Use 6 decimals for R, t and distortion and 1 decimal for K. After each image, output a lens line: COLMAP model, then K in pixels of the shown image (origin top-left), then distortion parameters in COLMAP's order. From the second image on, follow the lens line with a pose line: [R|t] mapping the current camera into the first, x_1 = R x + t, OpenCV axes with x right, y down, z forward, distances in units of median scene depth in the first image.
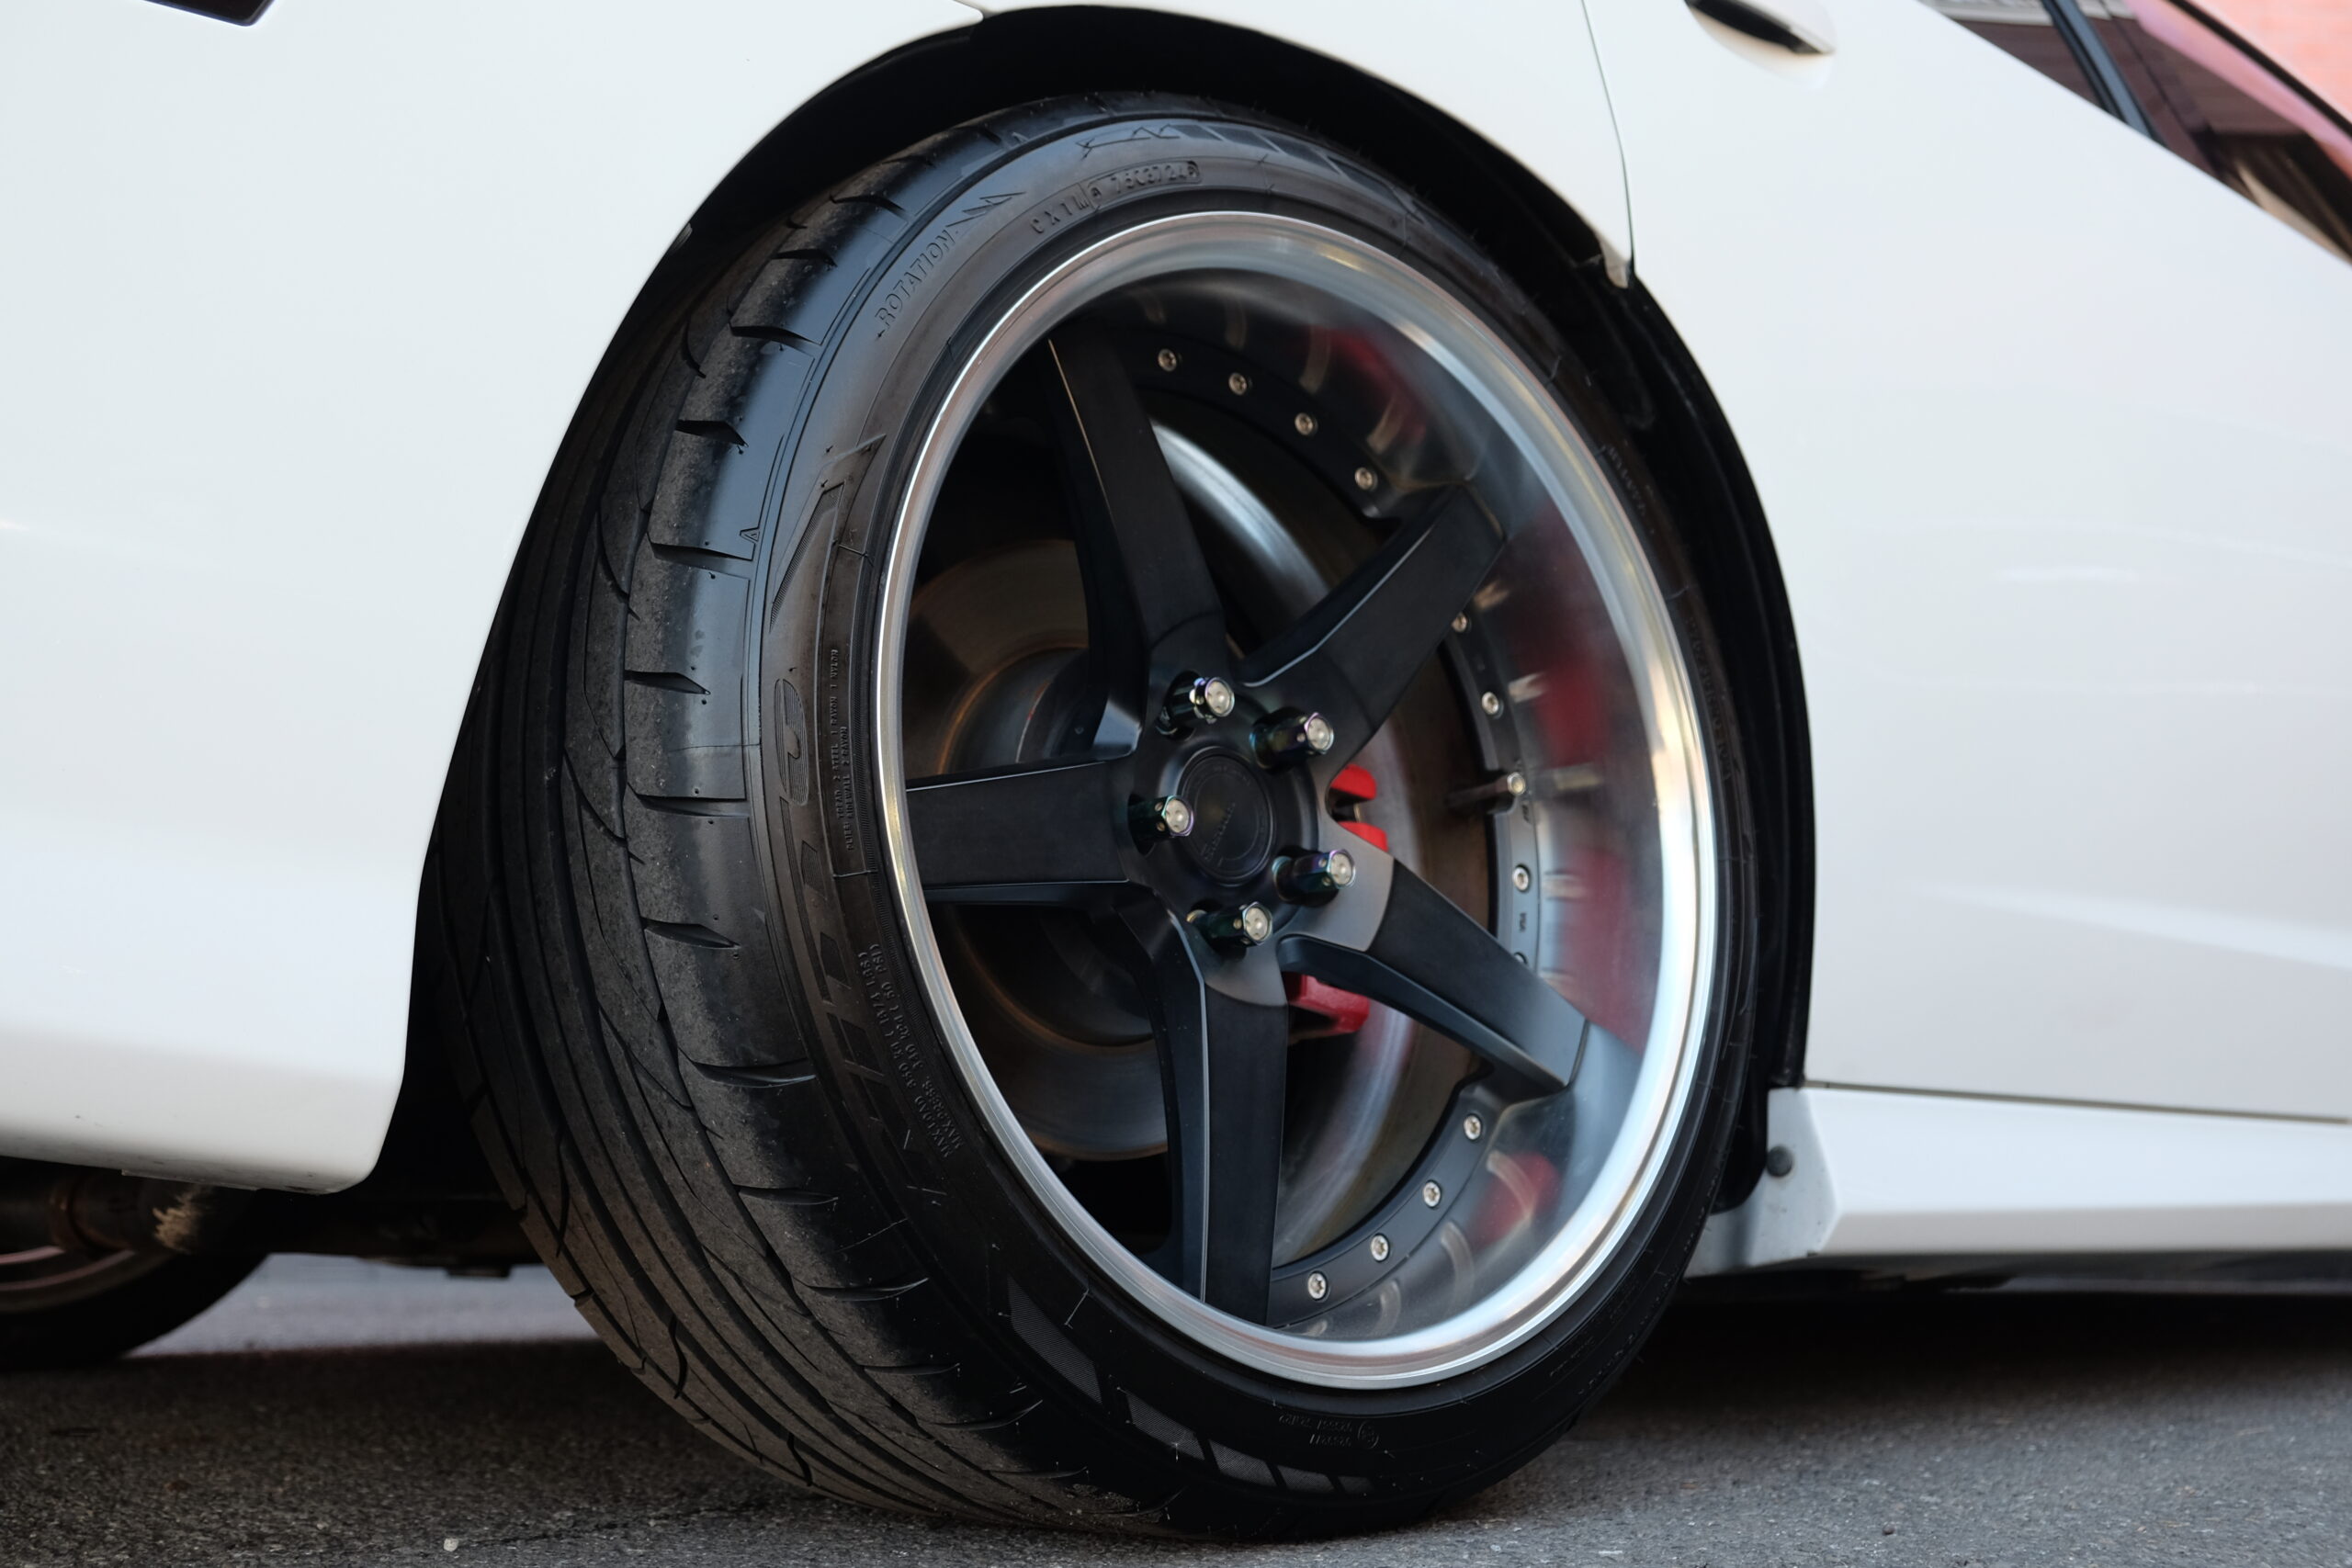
lens RADIAL K [[2777.2, 0, 1238.0], [0, 2777.2, 747.9], [0, 0, 1]] dist [0.008107, 0.000000]
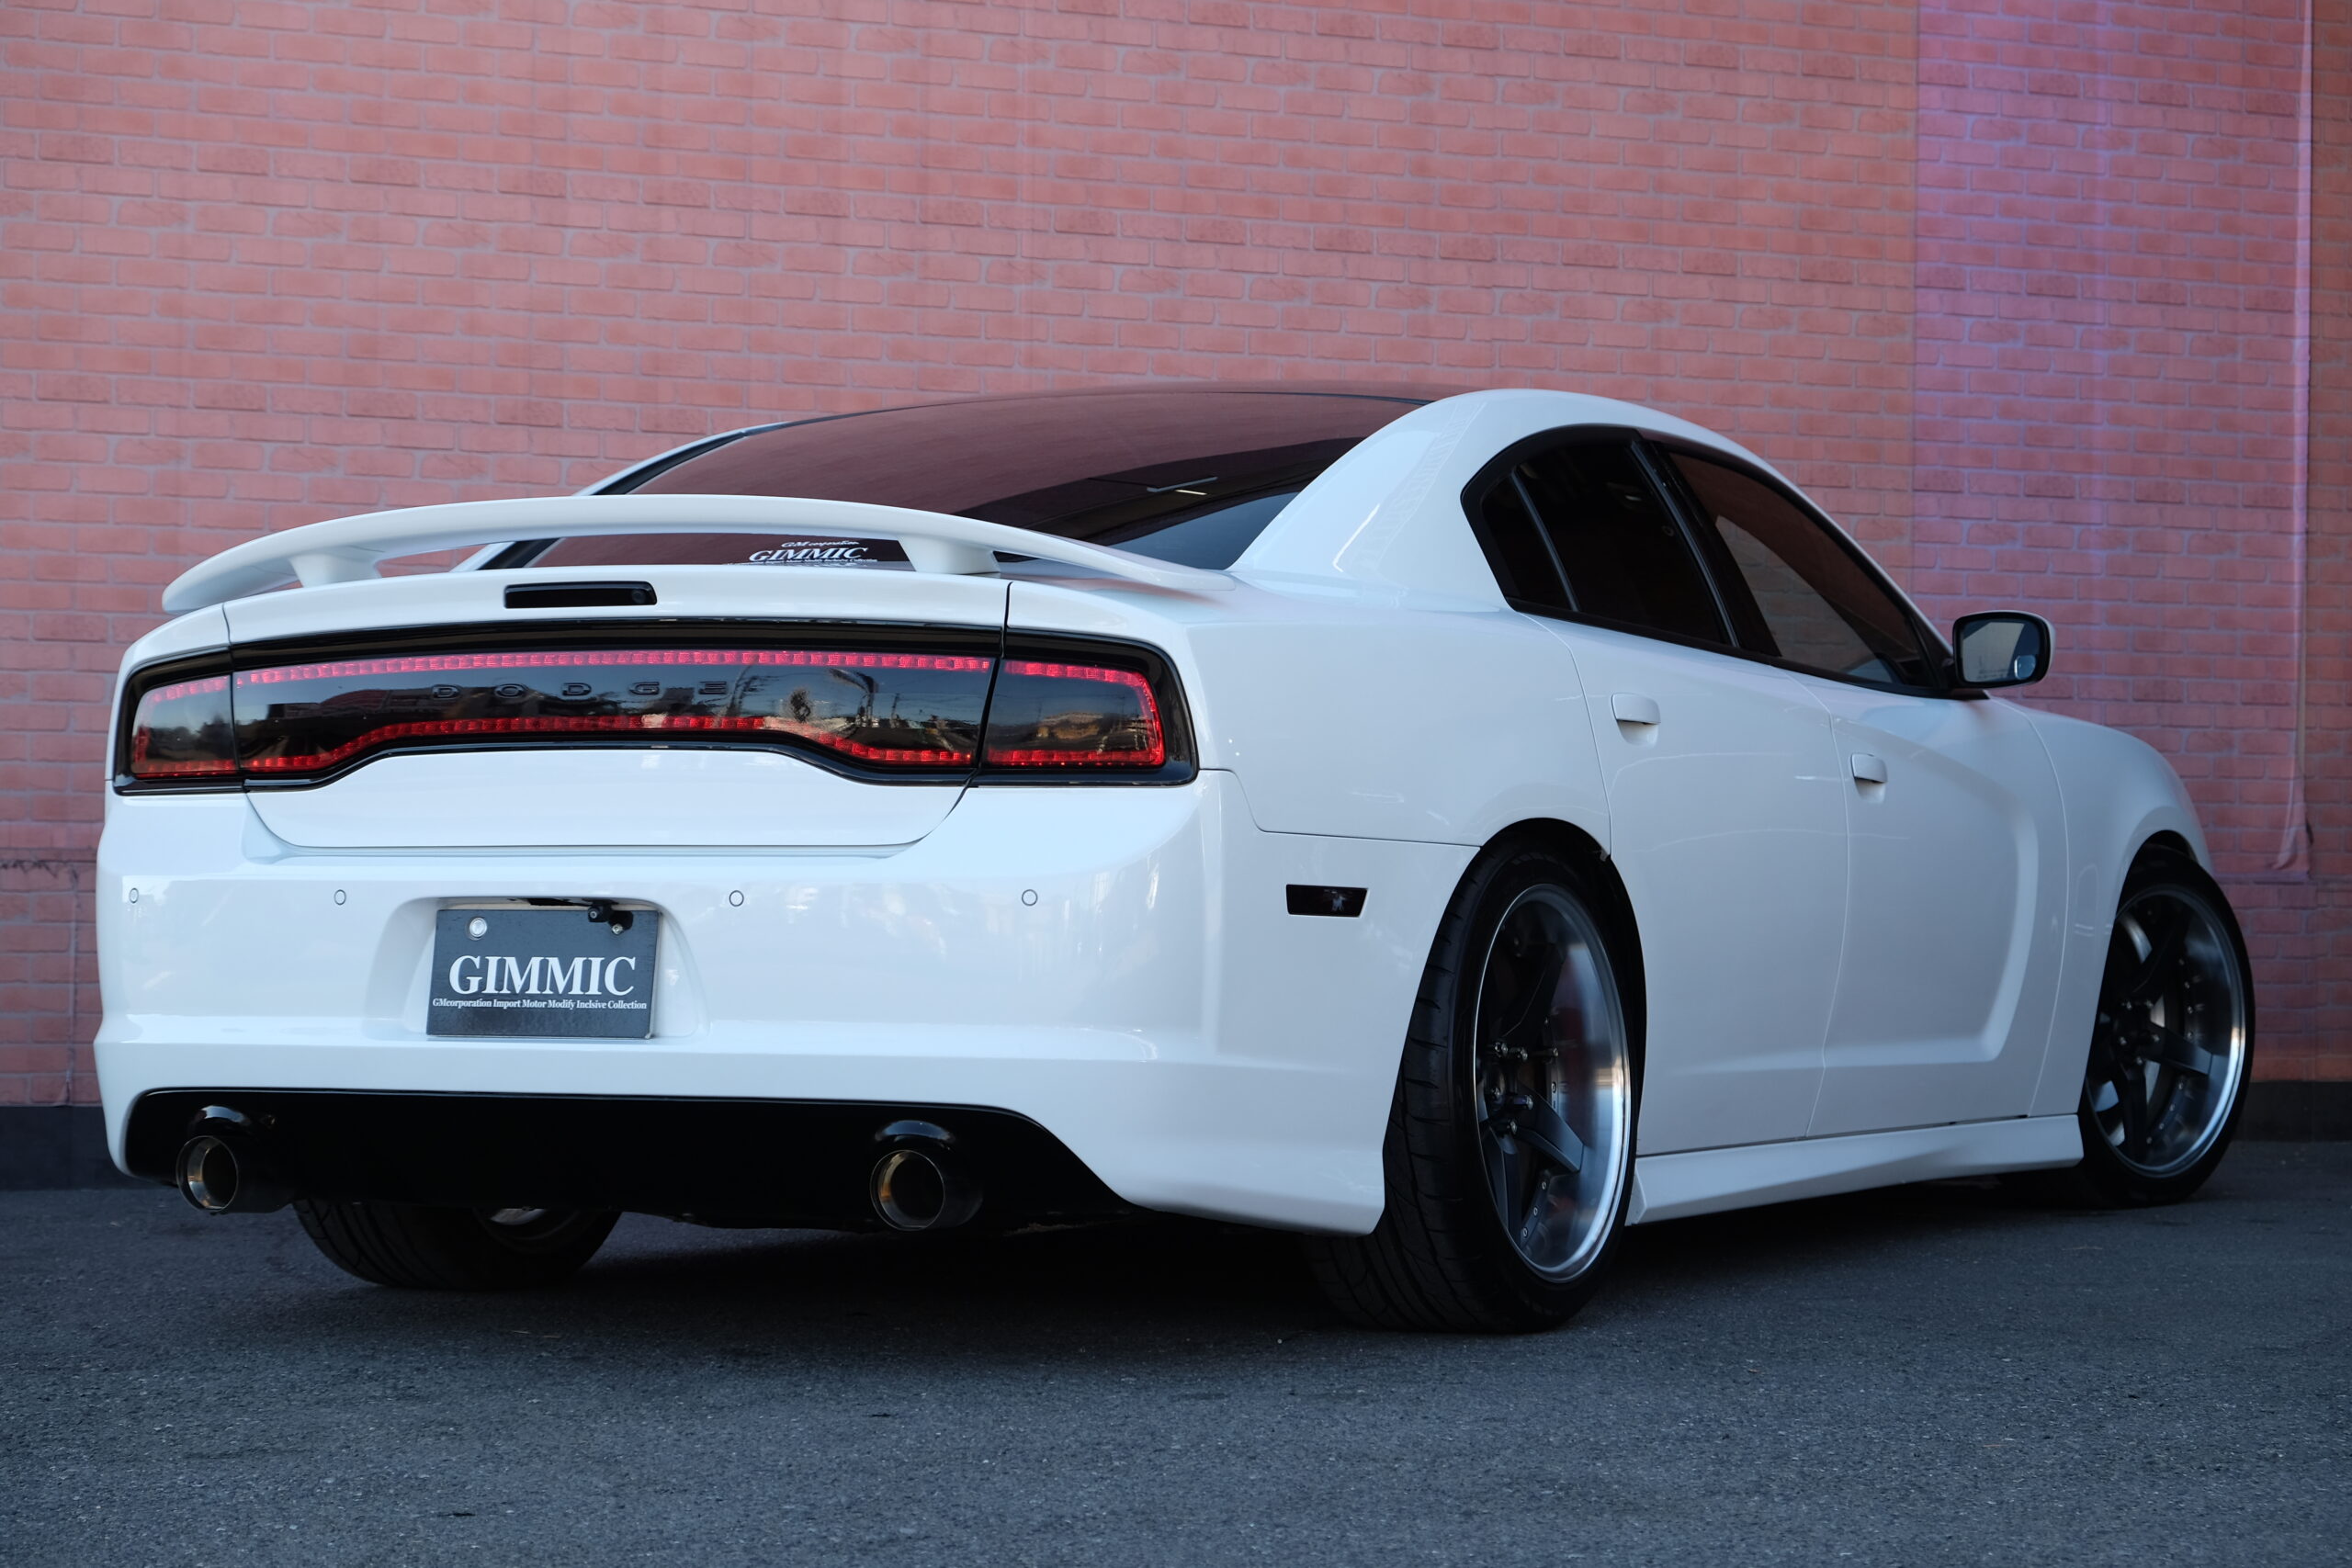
lens RADIAL K [[5658.7, 0, 1220.0], [0, 5658.7, 754.0], [0, 0, 1]] dist [0.080560, 0.000000]
pose [[0.939961, 0.009441, 0.341152, -2.294443], [-0.058106, 0.989450, 0.132715, -1.085545], [-0.336299, -0.144570, 0.930592, -4.329772]]
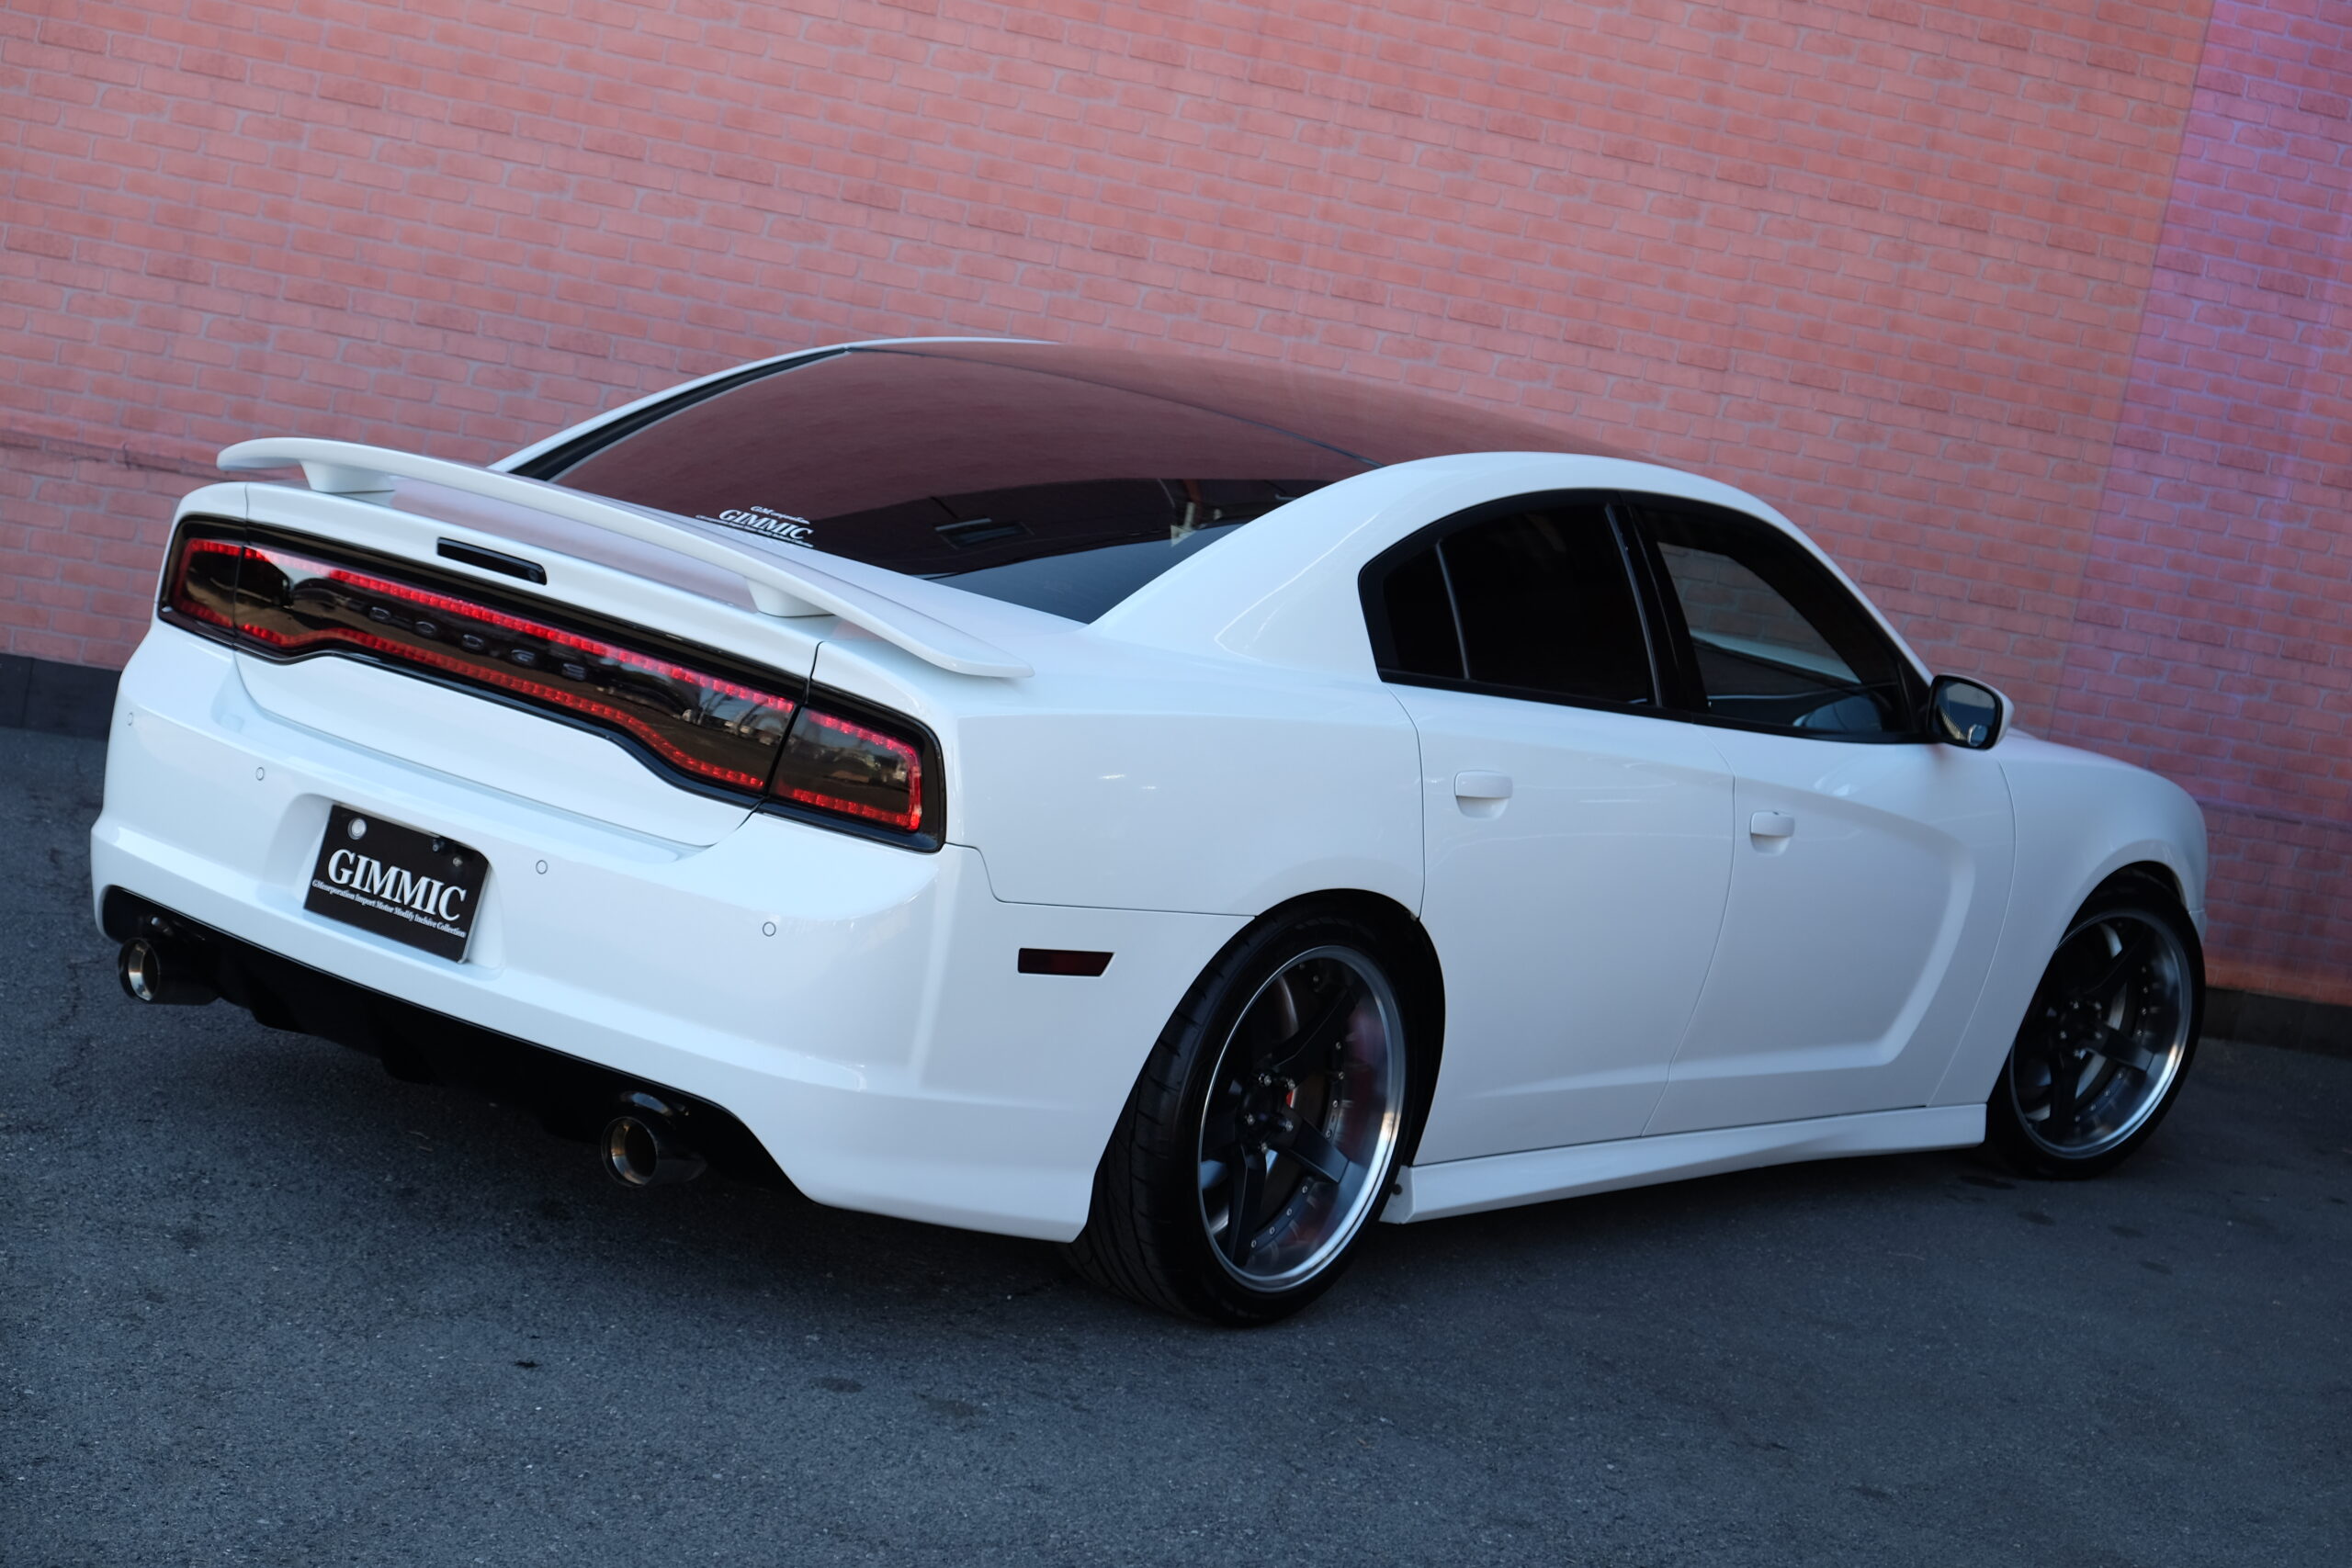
lens RADIAL K [[4557.9, 0, 1195.8], [0, 4557.9, 766.3], [0, 0, 1]] dist [0.013388, 0.000000]
pose [[0.968748, 0.160318, 0.189276, -1.157403], [-0.210035, 0.936111, 0.282103, -1.852285], [-0.131957, -0.313042, 0.940528, -3.894699]]
